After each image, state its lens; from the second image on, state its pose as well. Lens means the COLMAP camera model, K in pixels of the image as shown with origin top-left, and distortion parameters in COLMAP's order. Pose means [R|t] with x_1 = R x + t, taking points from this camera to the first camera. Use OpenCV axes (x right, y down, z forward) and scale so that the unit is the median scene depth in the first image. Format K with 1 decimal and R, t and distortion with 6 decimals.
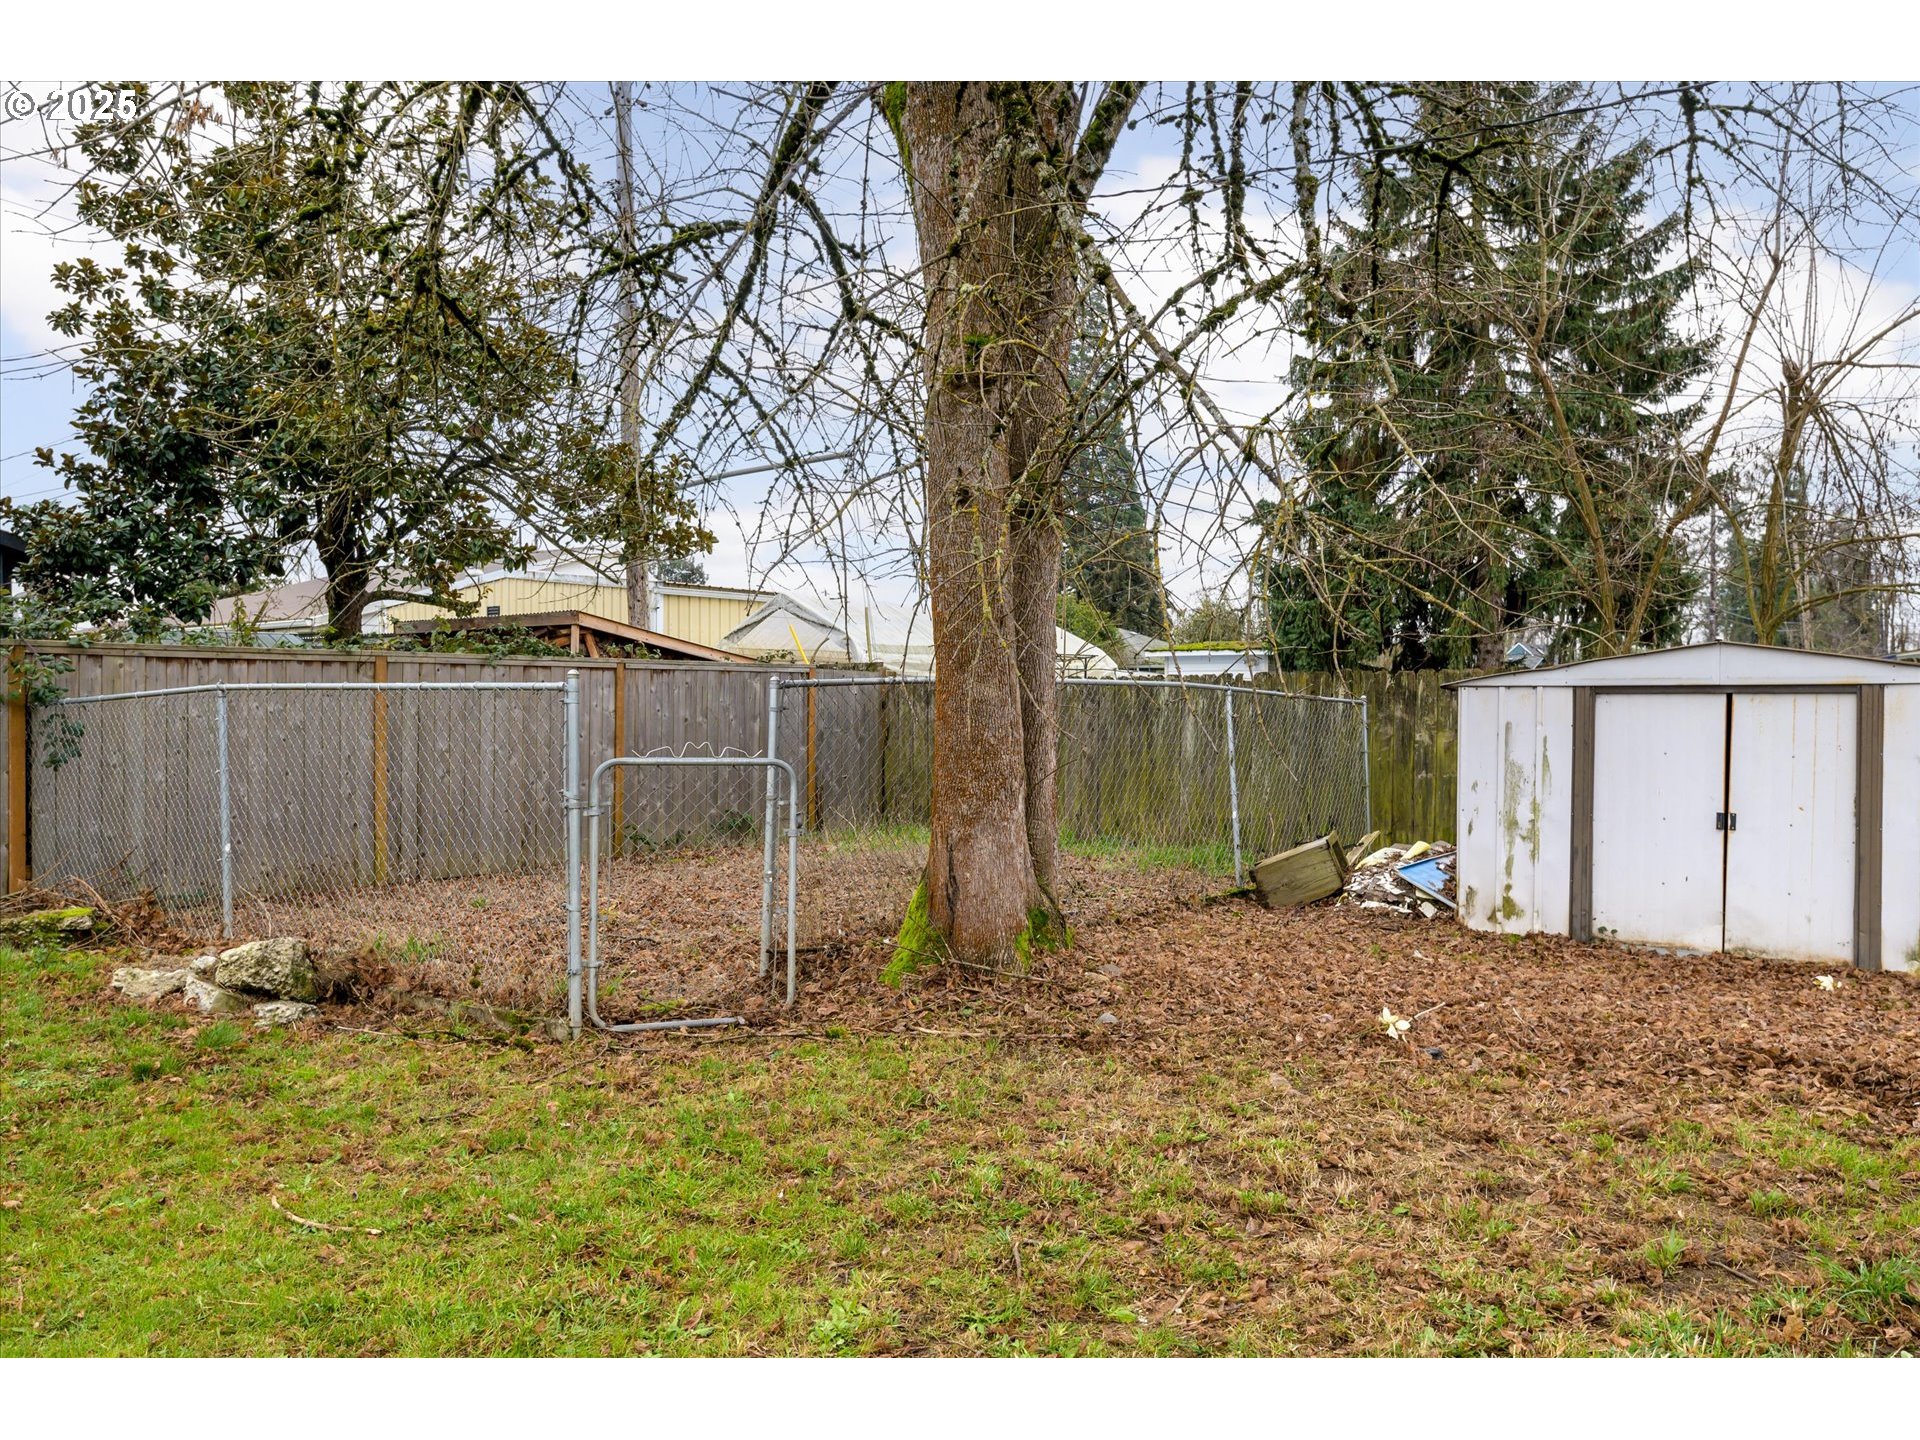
lens RADIAL K [[1430.5, 0, 971.7], [0, 1430.5, 717.7], [0, 0, 1]] dist [0.059351, -0.001243]
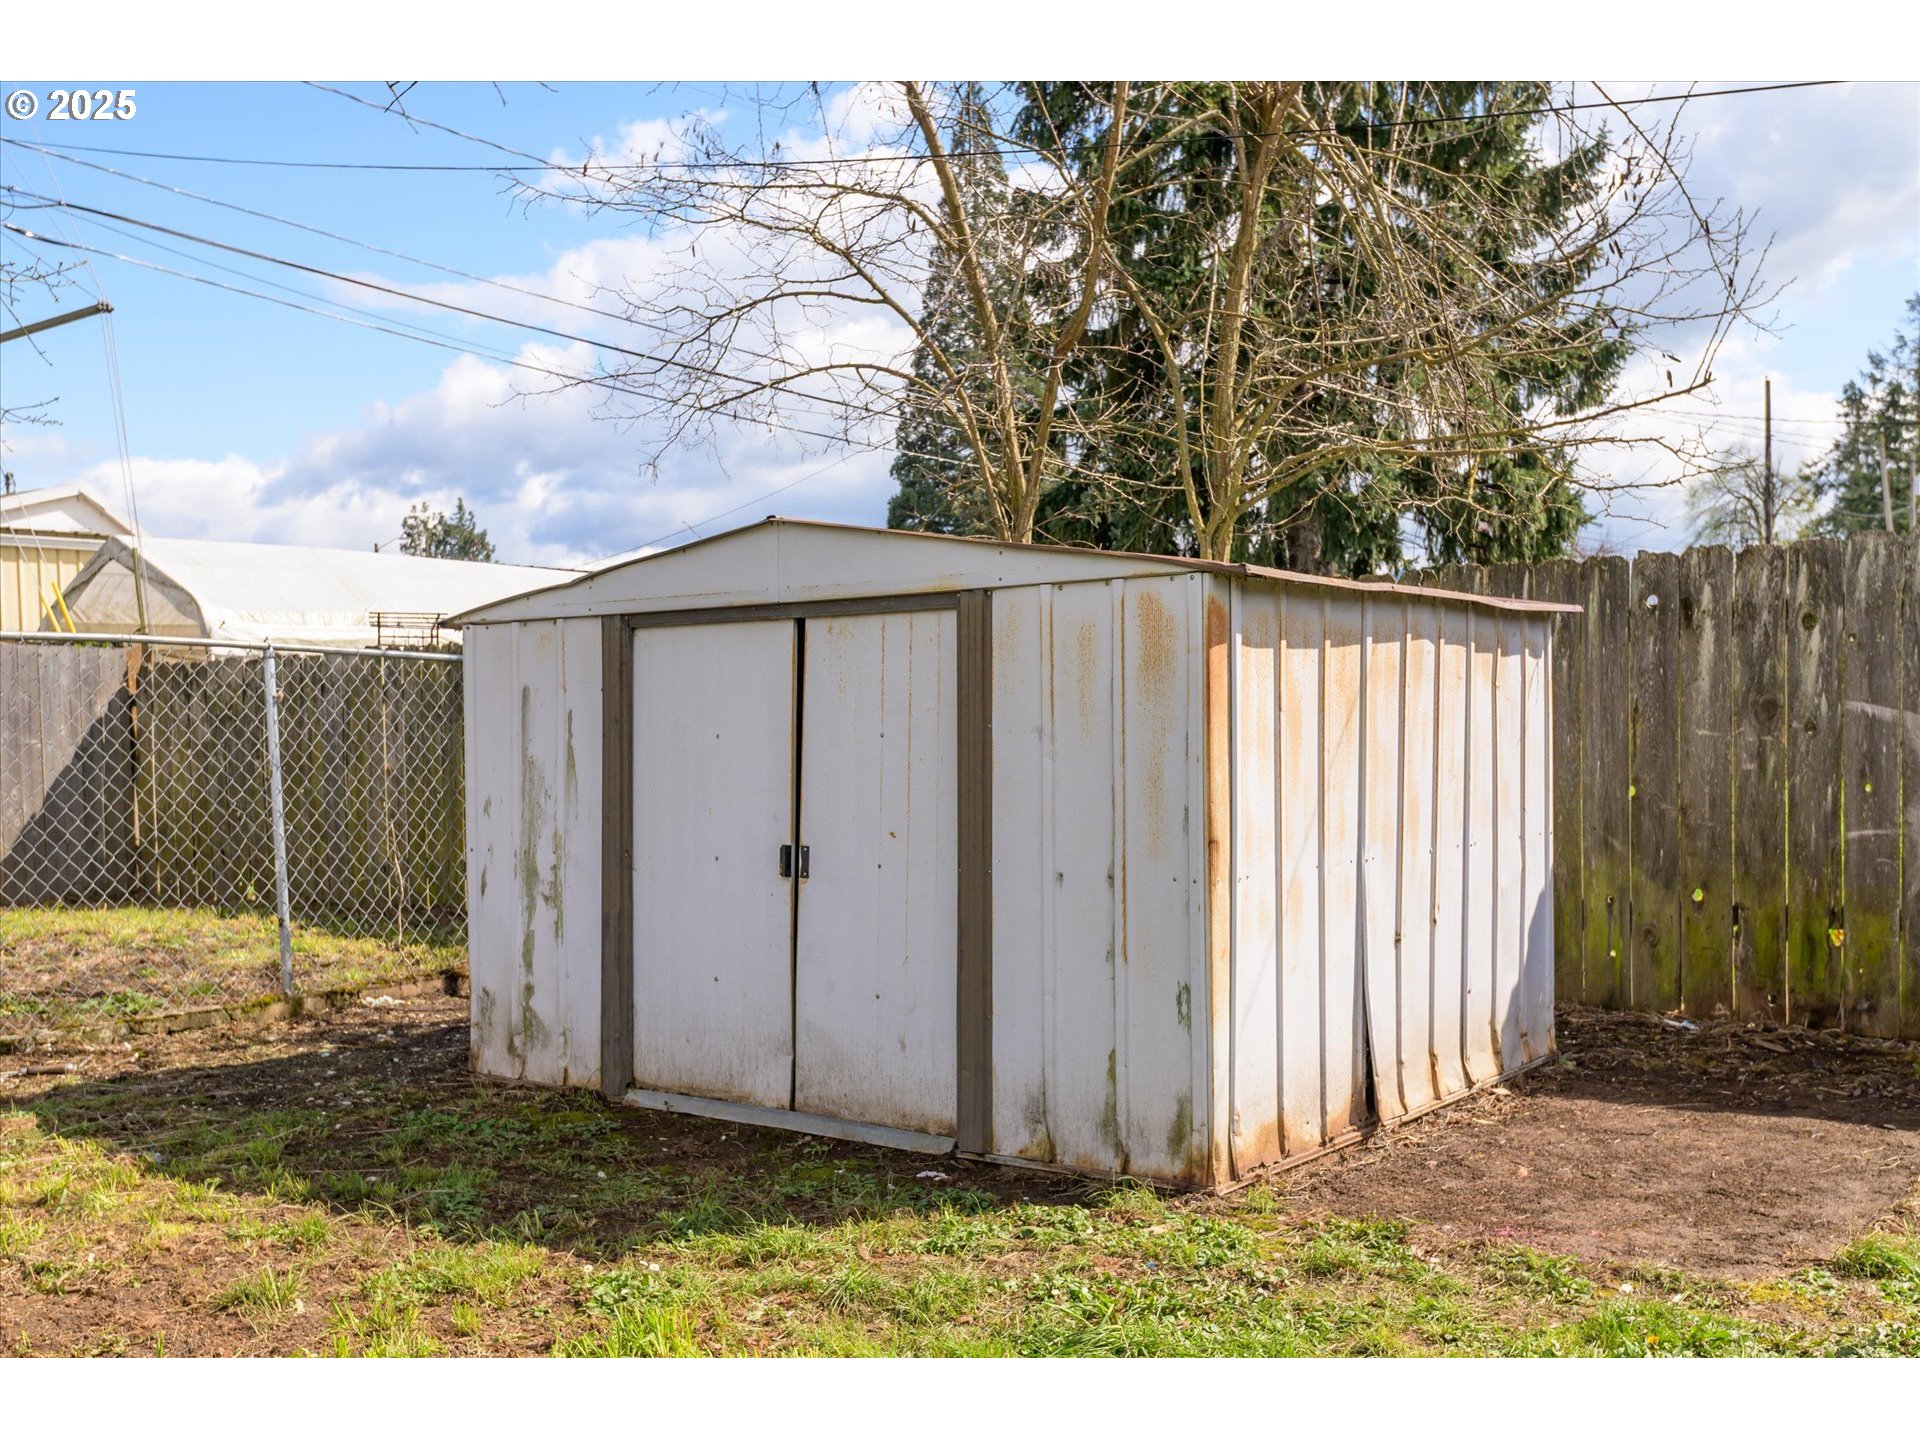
lens RADIAL K [[1879.6, 0, 932.5], [0, 1879.6, 768.0], [0, 0, 1]] dist [0.030614, 0.000000]
pose [[0.999441, -0.023924, 0.023363, 0.387073], [0.023438, 0.999507, 0.020893, 0.017175], [-0.023852, -0.020334, 0.999509, 0.222384]]
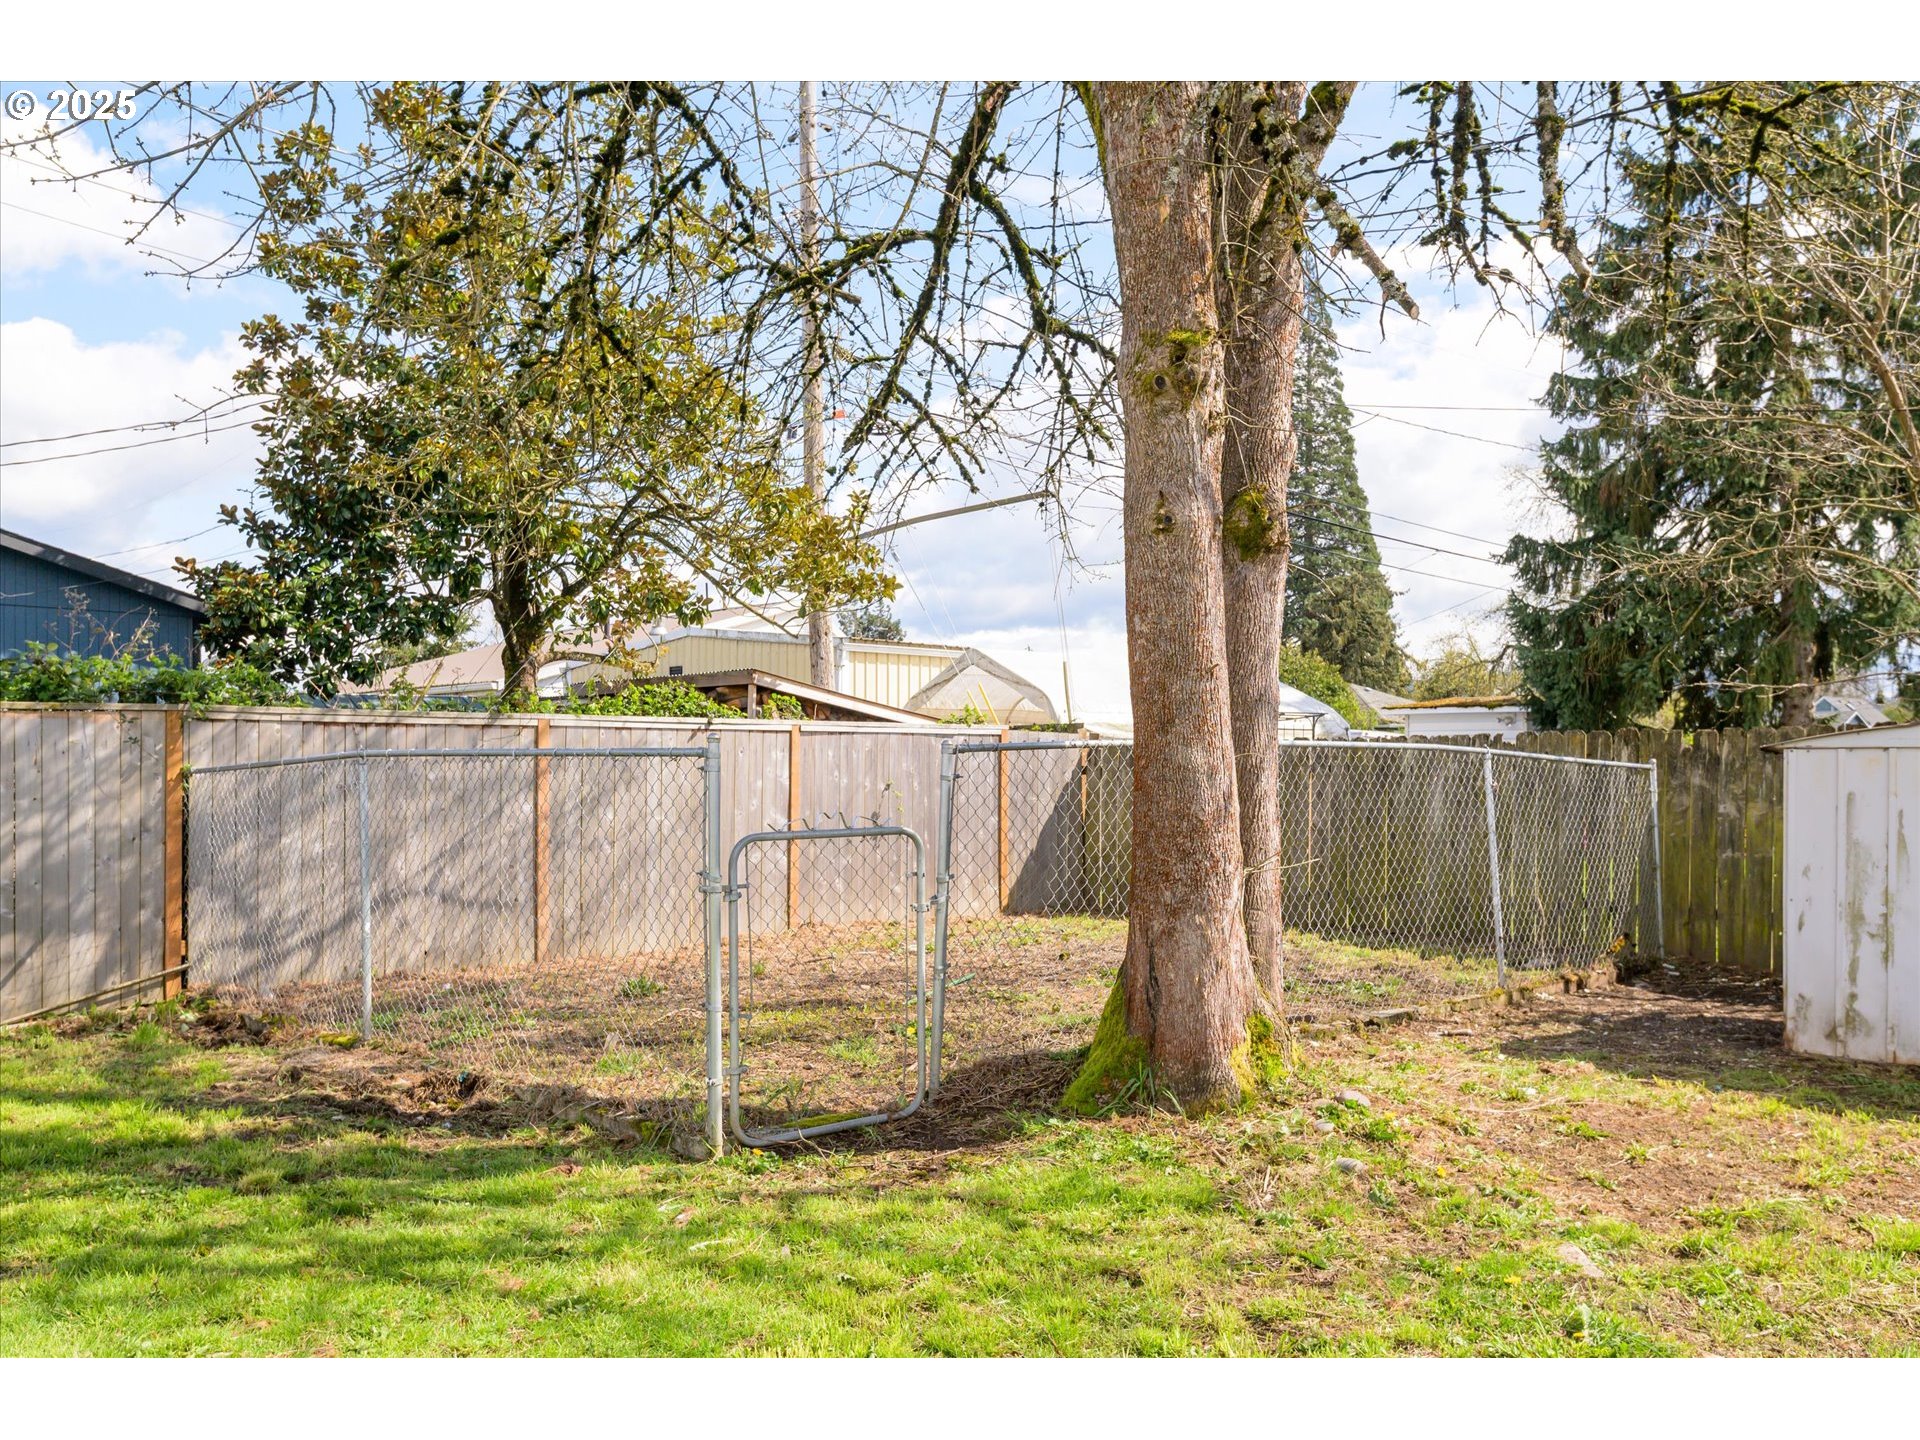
lens RADIAL K [[1510.6, 0, 984.2], [0, 1510.6, 750.0], [0, 0, 1]] dist [0.009577, 0.007382]
pose [[0.991527, -0.002041, -0.129884, 0.000597], [-0.000650, 0.999786, -0.020672, -0.002087], [0.129898, 0.020581, 0.991314, 0.073306]]
